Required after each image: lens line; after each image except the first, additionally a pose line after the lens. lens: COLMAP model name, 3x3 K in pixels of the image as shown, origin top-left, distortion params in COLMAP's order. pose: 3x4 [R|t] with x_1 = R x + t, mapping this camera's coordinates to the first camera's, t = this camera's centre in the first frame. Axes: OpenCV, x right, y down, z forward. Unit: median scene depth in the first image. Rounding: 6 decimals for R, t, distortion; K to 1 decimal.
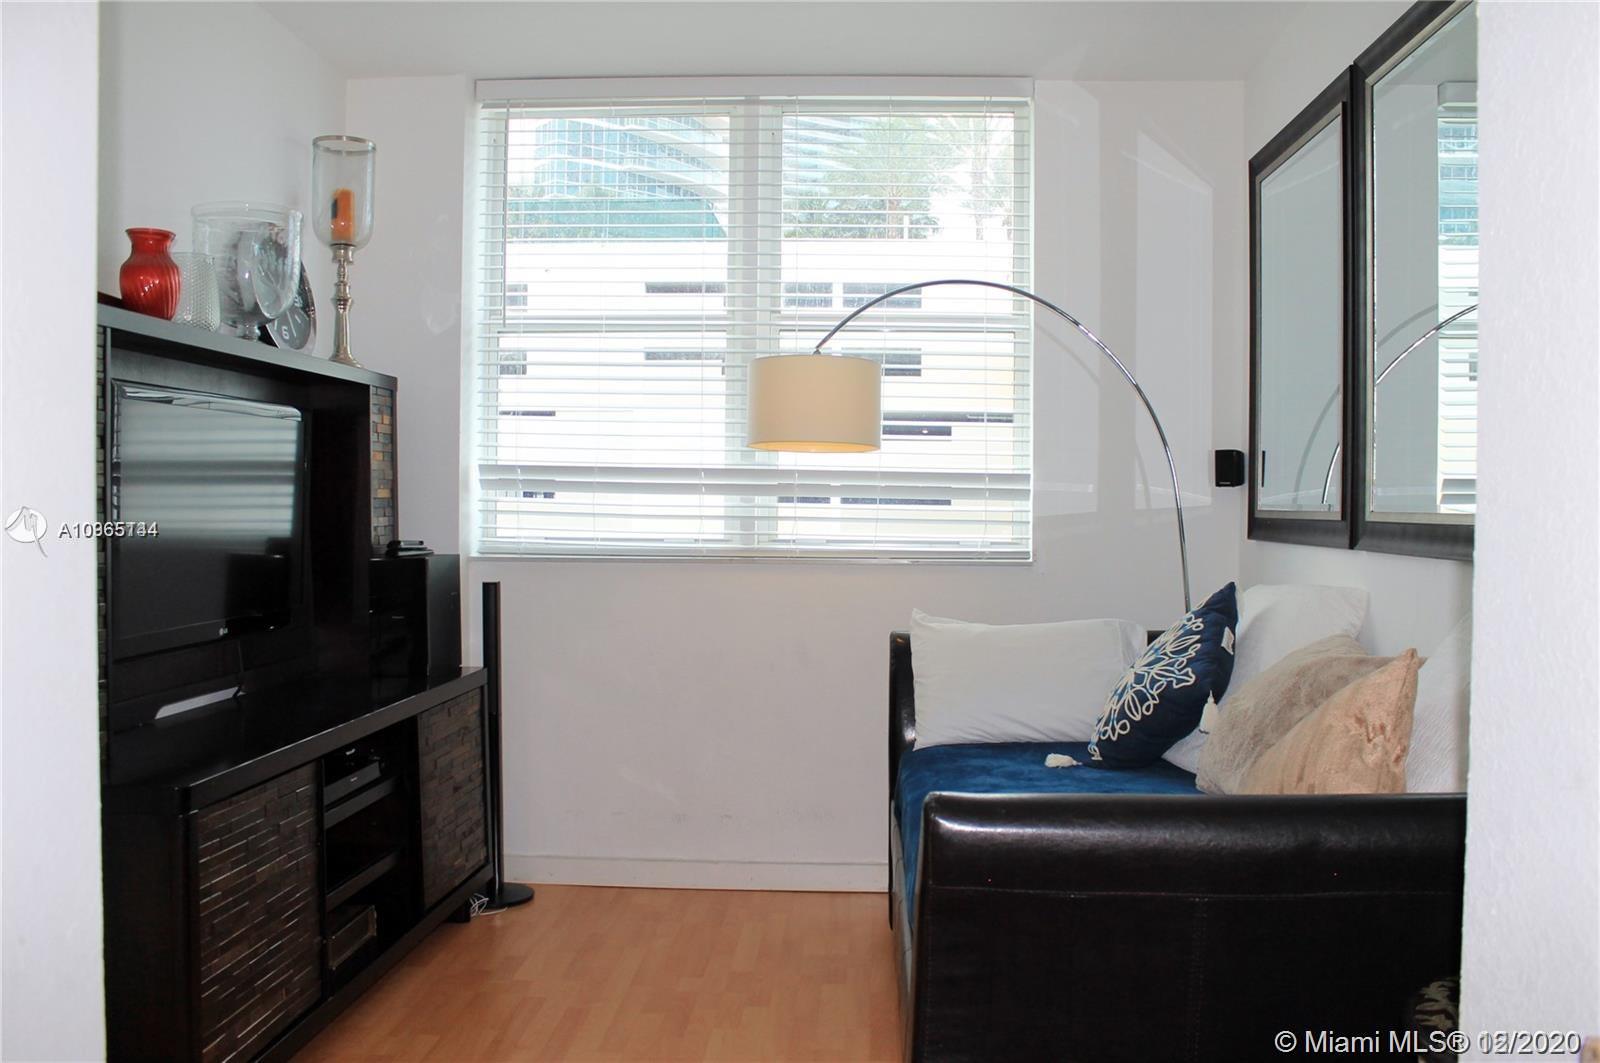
lens RADIAL K [[1367.9, 0, 800.5], [0, 1367.9, 517.5], [0, 0, 1]] dist [-0.130464, 0.040683]
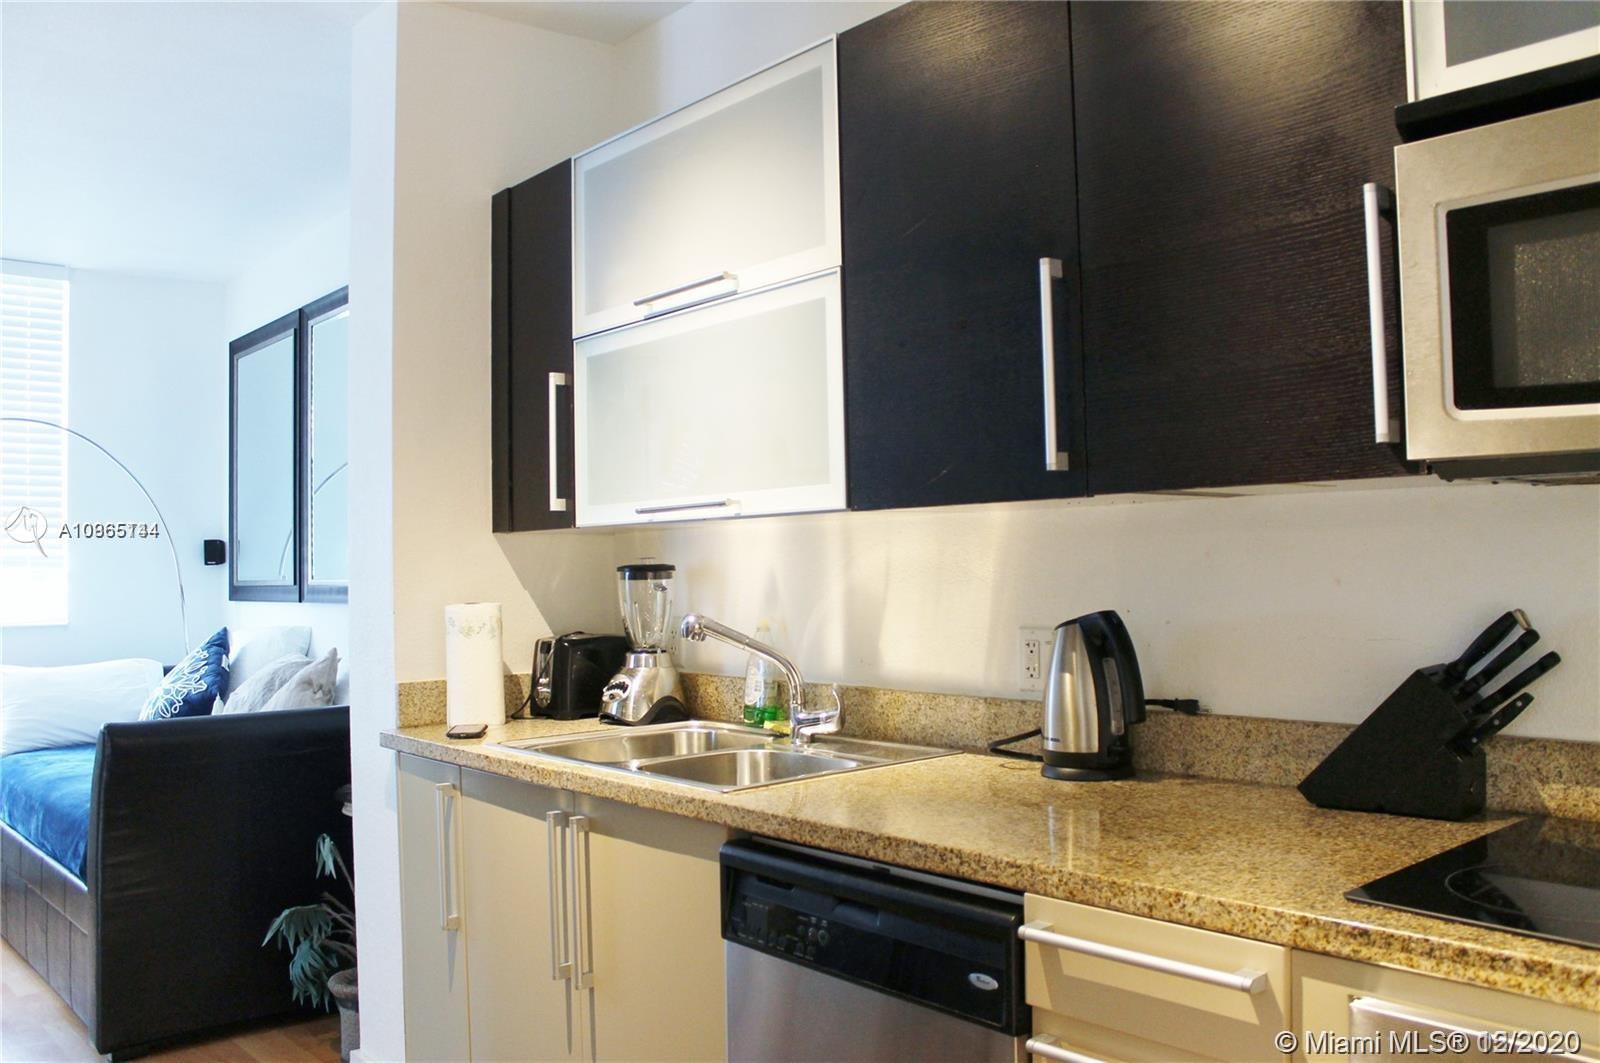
lens RADIAL K [[1367.9, 0, 812.1], [0, 1367.9, 524.3], [0, 0, 1]] dist [-0.130464, 0.040683]
pose [[0.726138, 0.000314, 0.687549, -0.254271], [0.030198, 0.999020, -0.032349, -0.001040], [-0.686886, 0.044253, 0.725417, -0.607333]]
